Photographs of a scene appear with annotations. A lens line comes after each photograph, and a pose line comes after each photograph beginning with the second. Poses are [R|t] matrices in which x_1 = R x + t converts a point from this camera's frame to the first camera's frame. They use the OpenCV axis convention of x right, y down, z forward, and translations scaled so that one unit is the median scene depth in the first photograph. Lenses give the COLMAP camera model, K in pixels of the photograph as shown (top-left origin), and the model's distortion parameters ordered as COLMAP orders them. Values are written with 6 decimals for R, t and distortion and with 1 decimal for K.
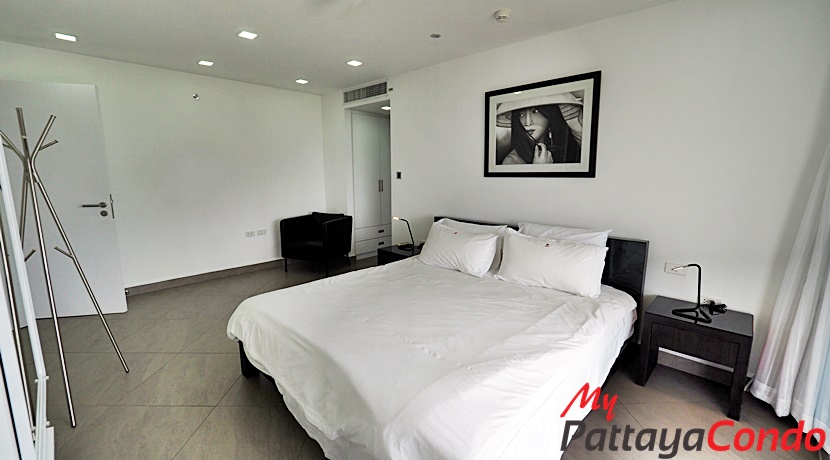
lens RADIAL K [[348.4, 0, 417.7], [0, 348.4, 227.8], [0, 0, 1]] dist [-0.002625, -0.000791]
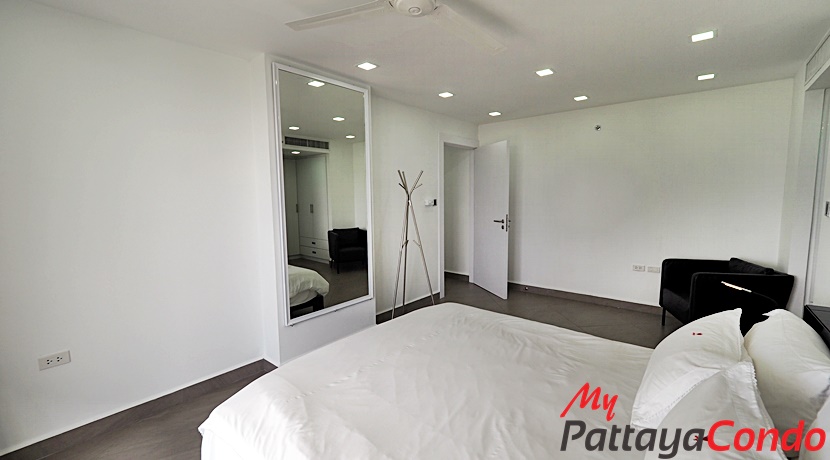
lens RADIAL K [[348.4, 0, 415.4], [0, 348.4, 229.4], [0, 0, 1]] dist [-0.002625, -0.000791]
pose [[0.067613, 0.098929, -0.992795, 0.659906], [-0.151915, 0.984490, 0.087755, -0.134423], [0.986078, 0.144887, 0.081593, 0.676960]]
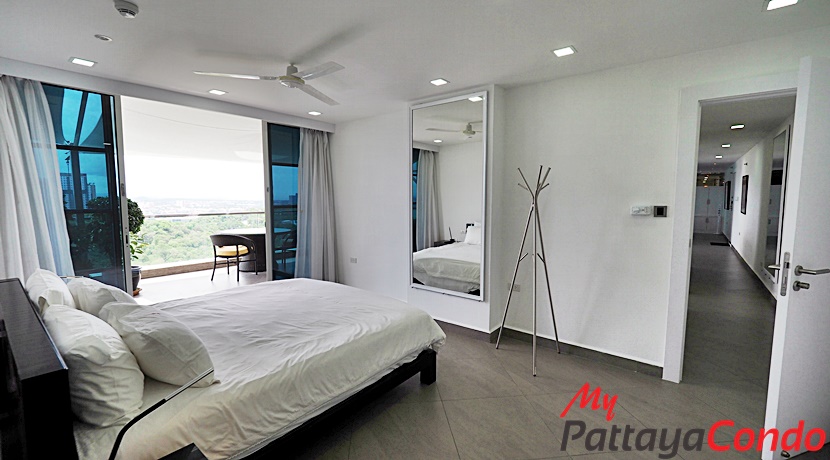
lens RADIAL K [[348.4, 0, 419.9], [0, 348.4, 230.1], [0, 0, 1]] dist [-0.002625, -0.000791]
pose [[-0.995165, 0.005057, -0.098092, -0.333388], [-0.020306, 0.966507, 0.255837, -0.335567], [0.096100, 0.256592, -0.961730, 1.899433]]
